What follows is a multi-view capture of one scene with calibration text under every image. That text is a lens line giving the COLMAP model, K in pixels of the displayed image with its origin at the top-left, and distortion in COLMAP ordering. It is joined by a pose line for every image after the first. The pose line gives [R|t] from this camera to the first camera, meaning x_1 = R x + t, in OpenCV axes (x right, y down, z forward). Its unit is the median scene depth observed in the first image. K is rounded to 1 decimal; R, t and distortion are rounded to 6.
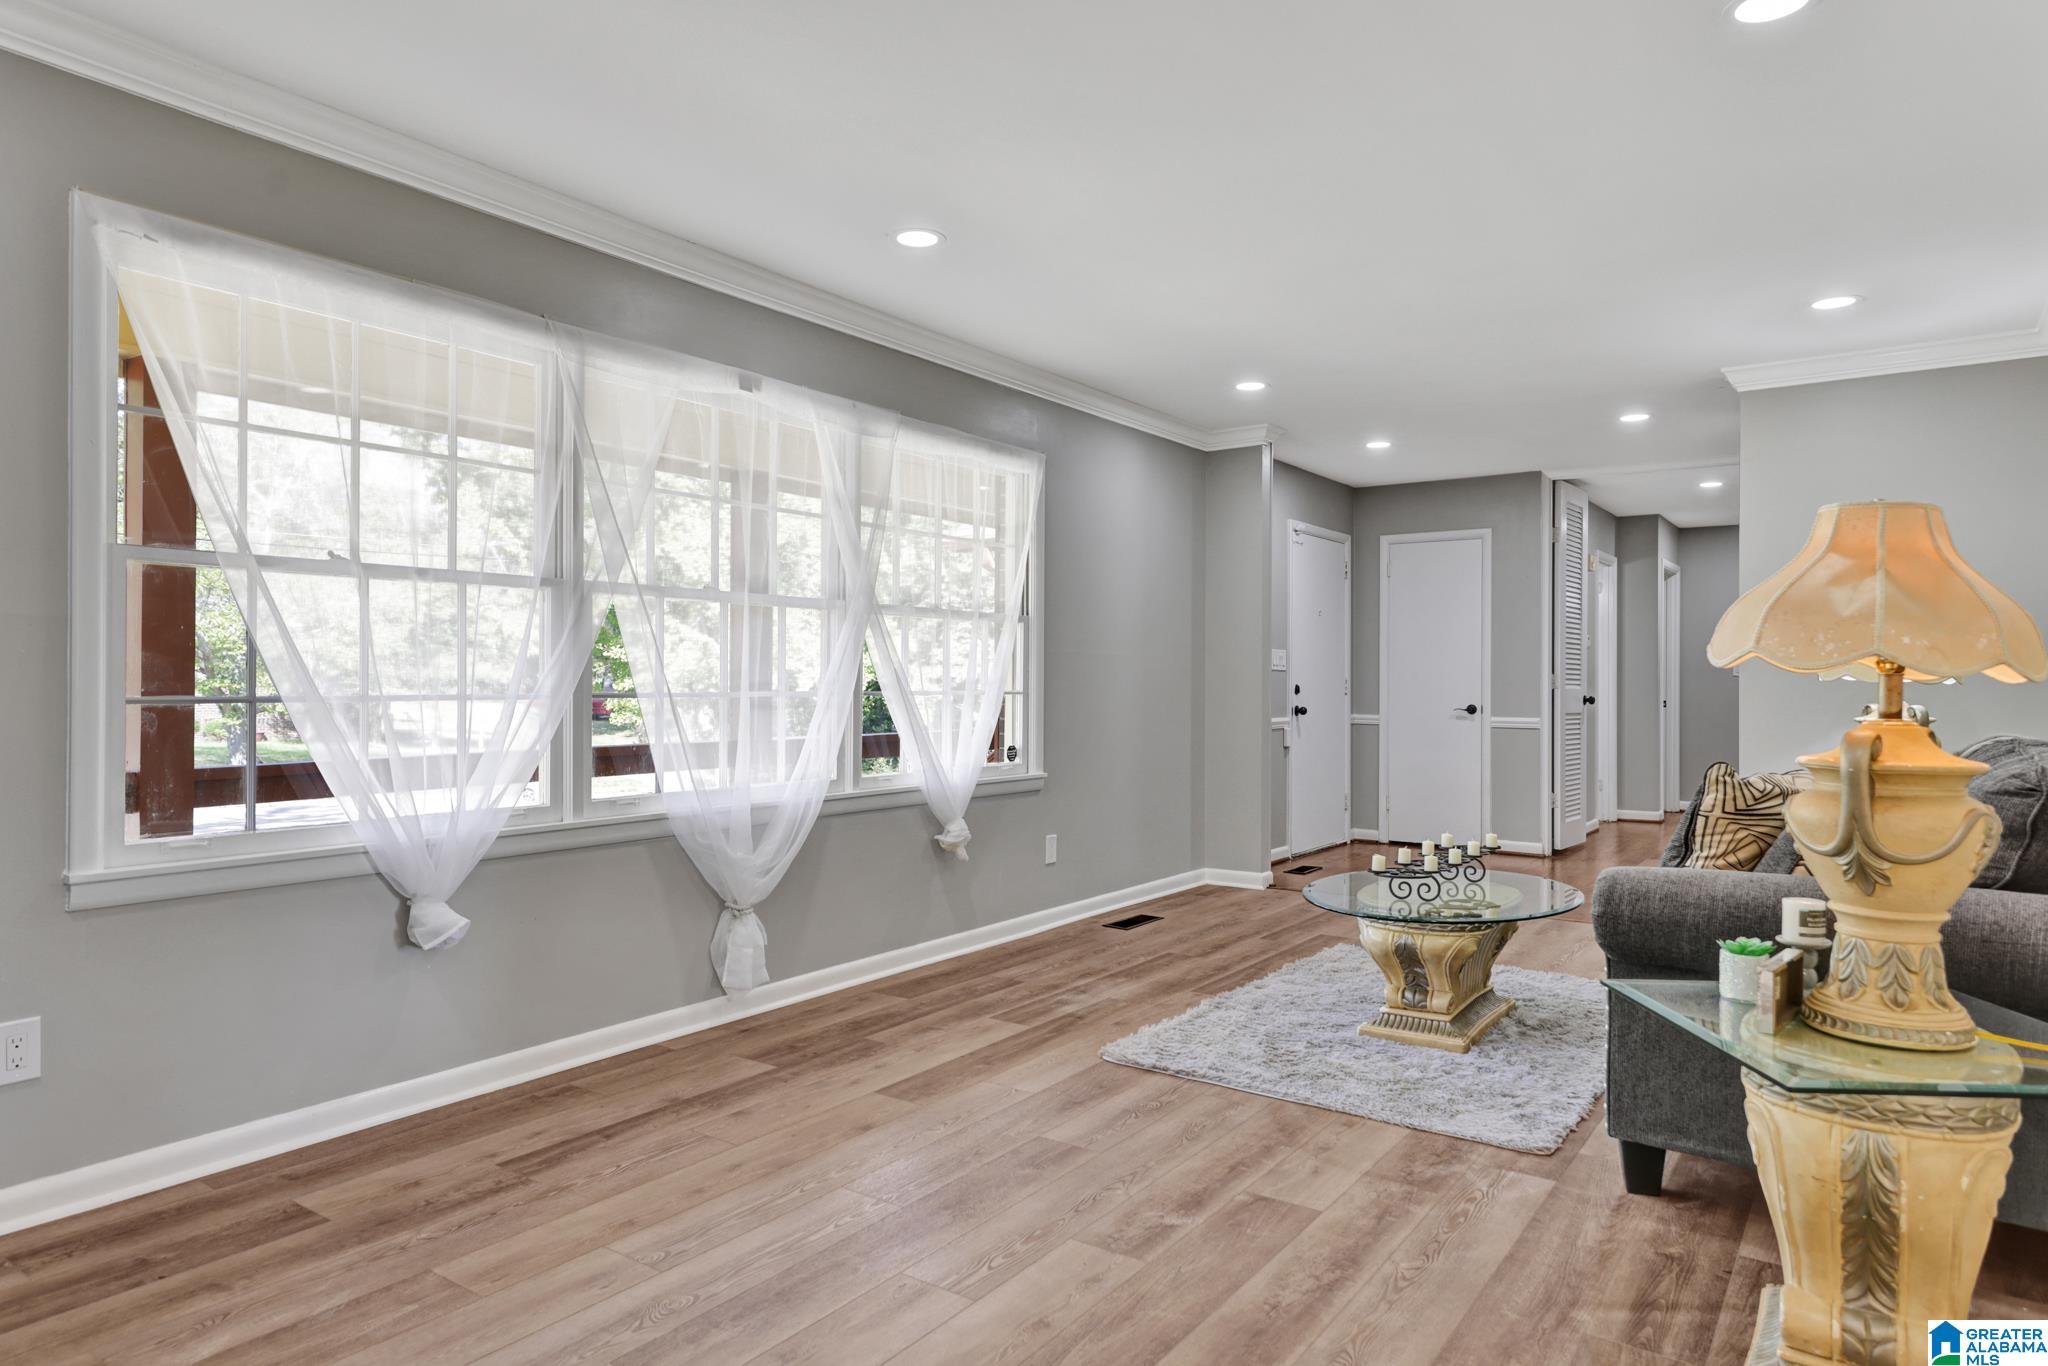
lens RADIAL K [[1257.0, 0, 1024.0], [0, 1257.0, 683.0], [0, 0, 1]] dist [0.002626, 0.000853]
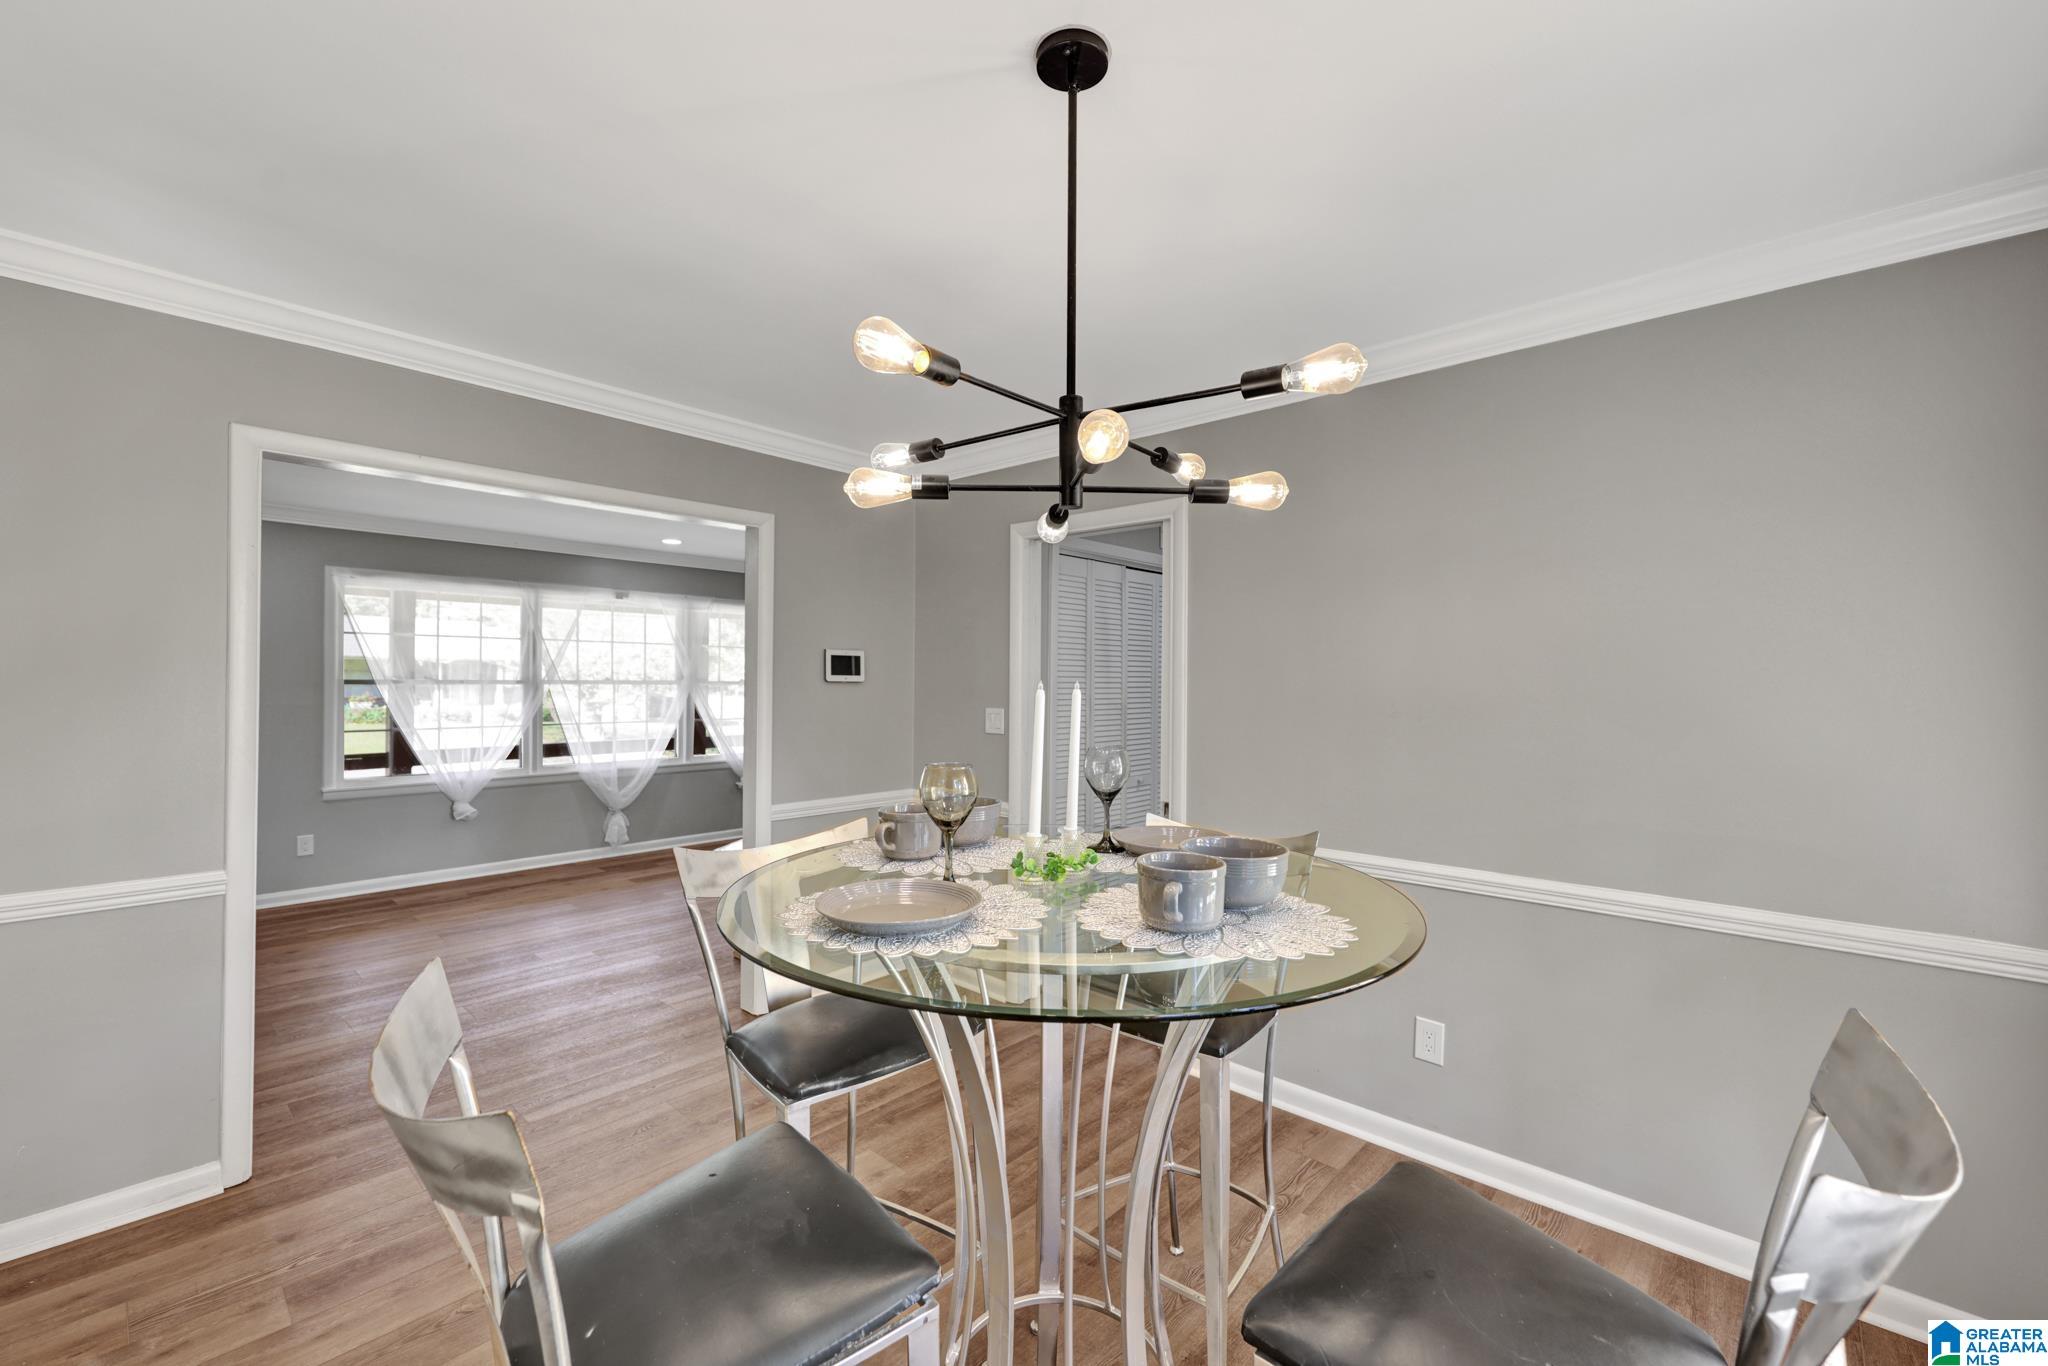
lens RADIAL K [[857.9, 0, 1024.0], [0, 857.9, 683.0], [0, 0, 1]] dist [-0.000277, -0.000030]
pose [[0.990552, 0.000607, -0.137134, 0.839813], [-0.000605, 1.000000, 0.000058, -0.074104], [0.137134, 0.000025, 0.990553, -0.576667]]
